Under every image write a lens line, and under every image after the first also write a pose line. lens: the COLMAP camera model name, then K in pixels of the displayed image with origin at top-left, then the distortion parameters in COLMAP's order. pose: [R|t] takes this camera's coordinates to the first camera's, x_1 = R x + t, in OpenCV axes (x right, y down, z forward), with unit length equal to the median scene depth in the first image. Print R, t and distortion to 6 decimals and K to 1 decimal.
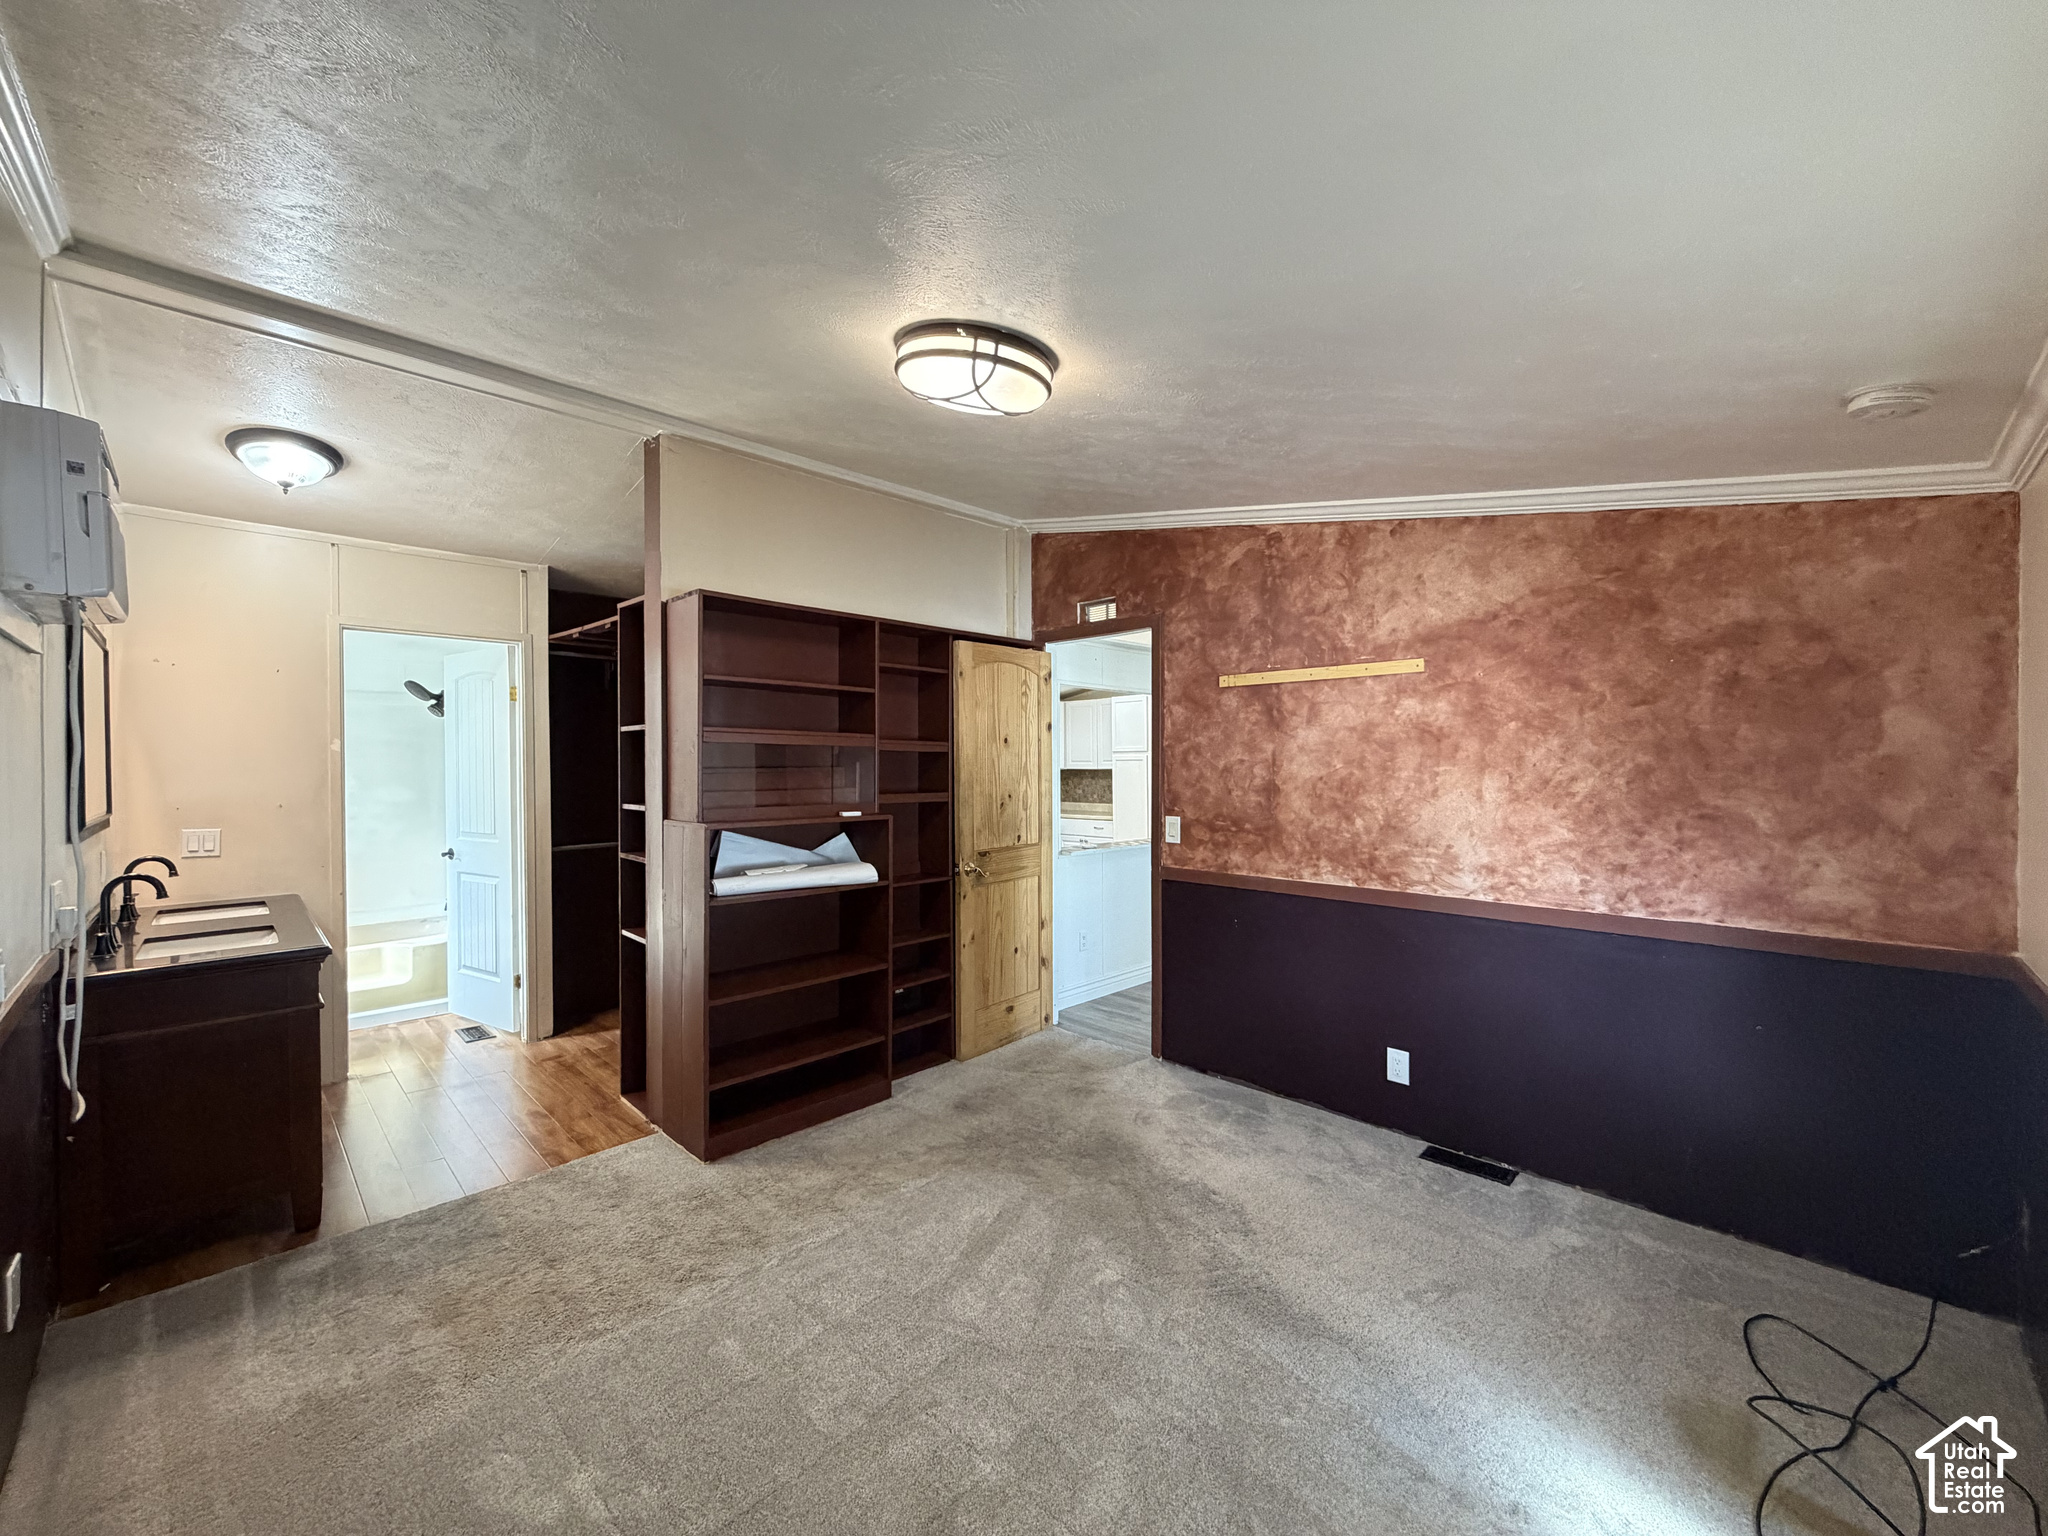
lens RADIAL K [[816.9, 0, 1033.8], [0, 816.9, 772.6], [0, 0, 1]] dist [0.001847, -0.000218]
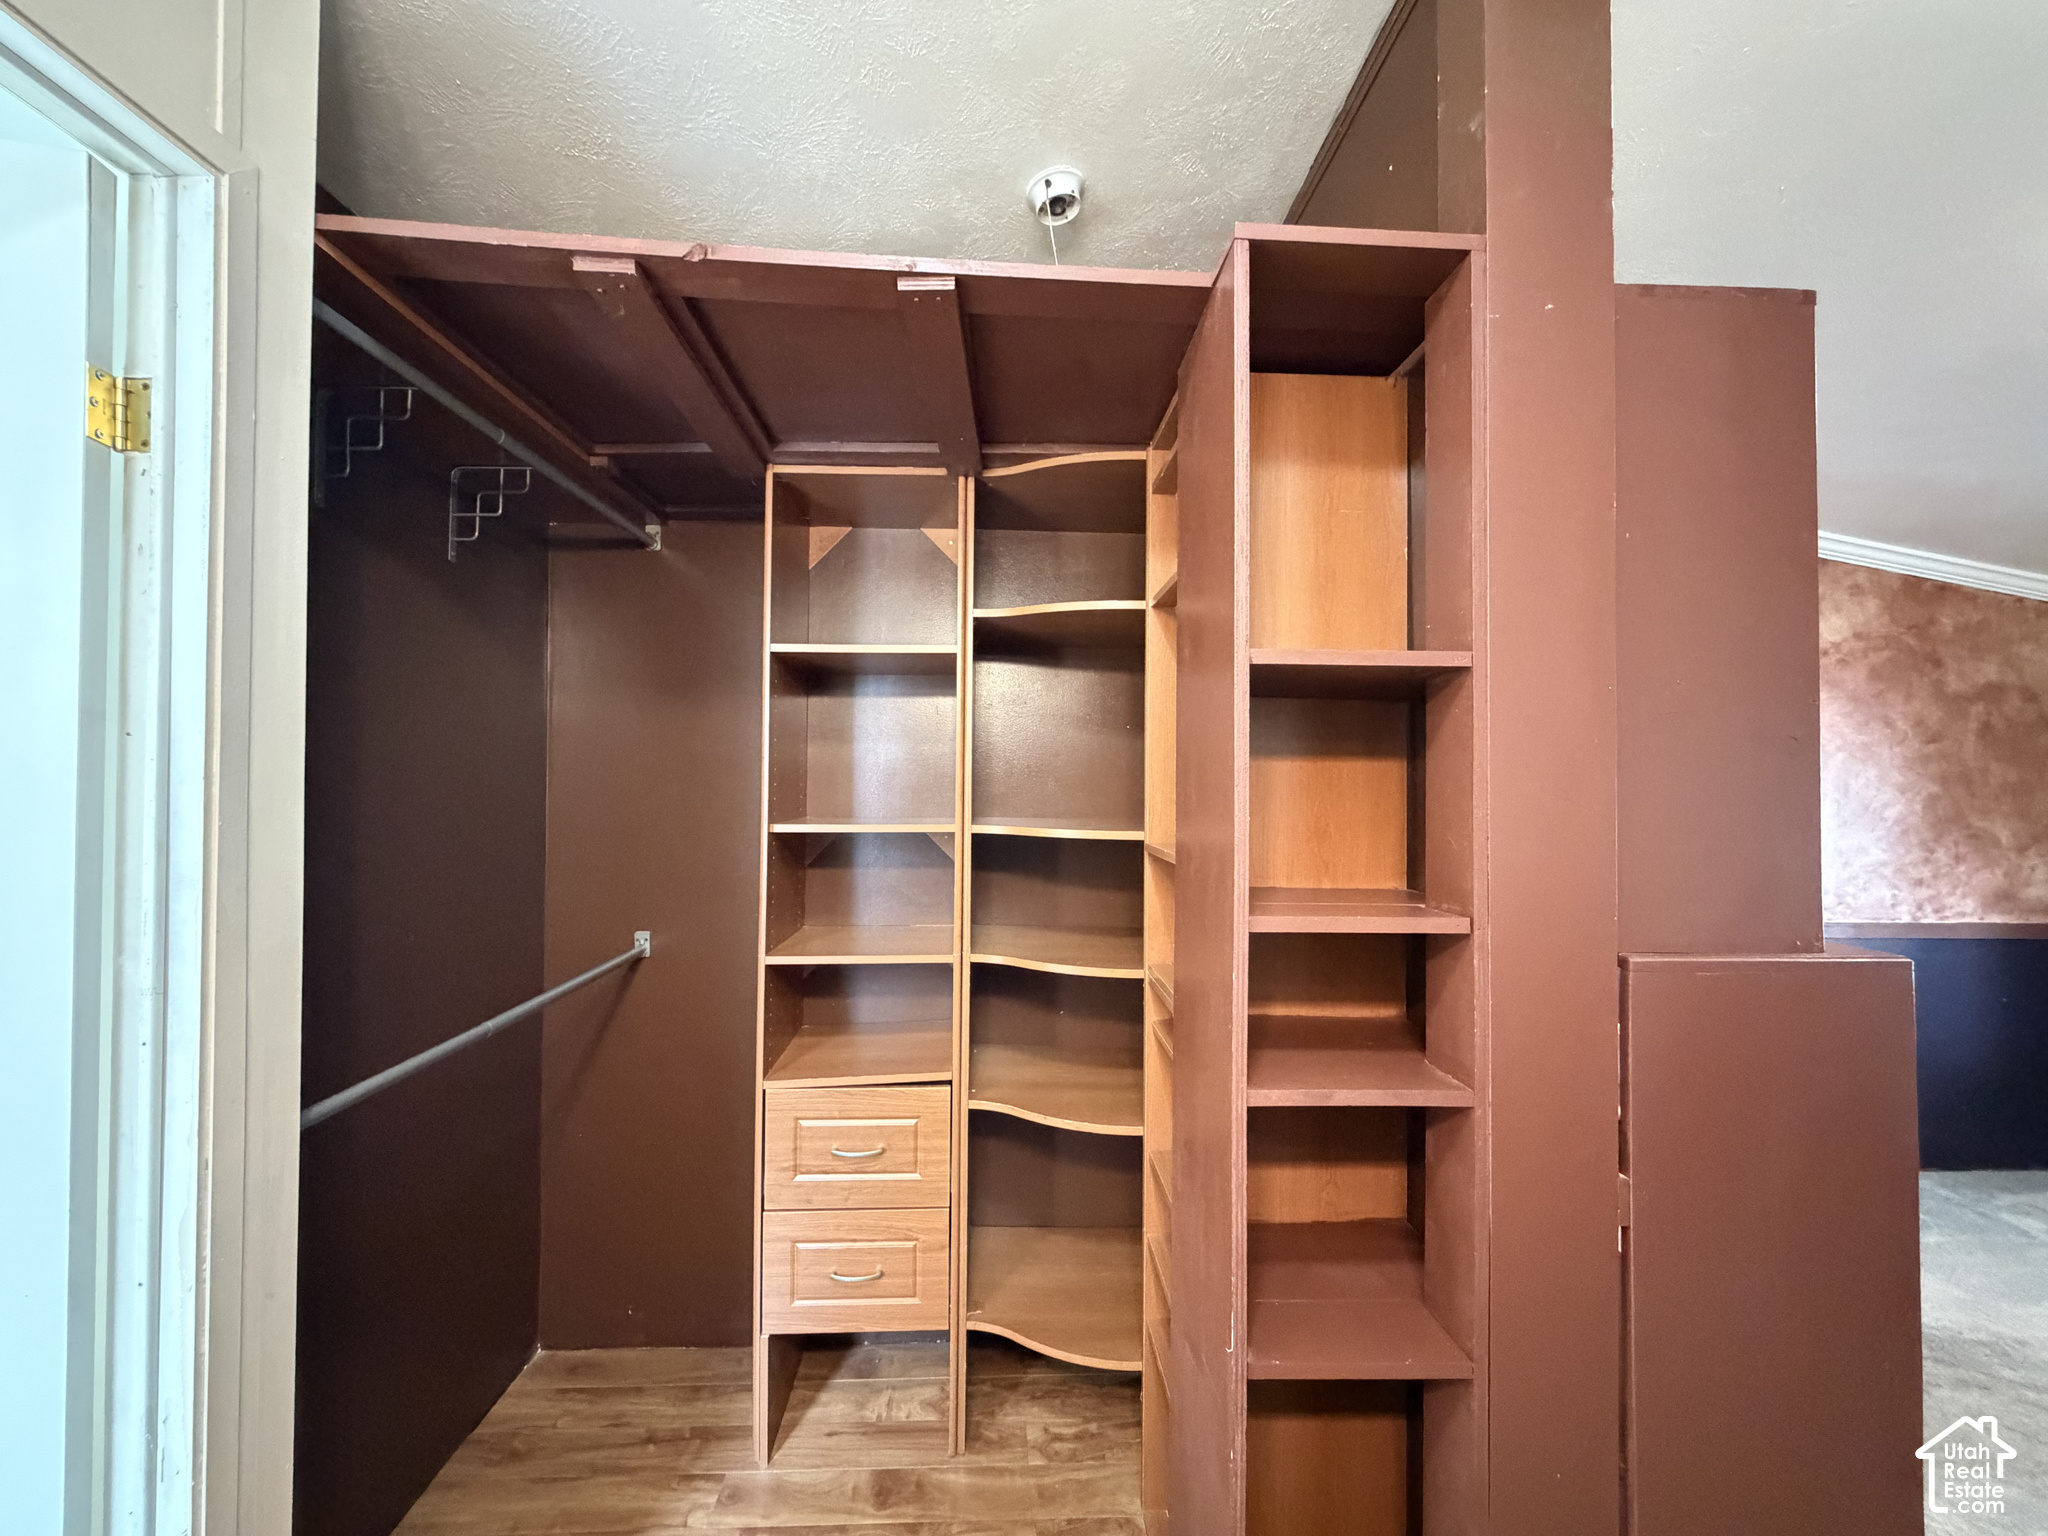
lens RADIAL K [[816.9, 0, 1016.3], [0, 816.9, 773.4], [0, 0, 1]] dist [0.001847, -0.000218]
pose [[0.693968, 0.018202, 0.719776, -1.033523], [-0.004094, 0.999764, -0.021336, -0.007844], [-0.719994, 0.011859, 0.693879, 1.128987]]
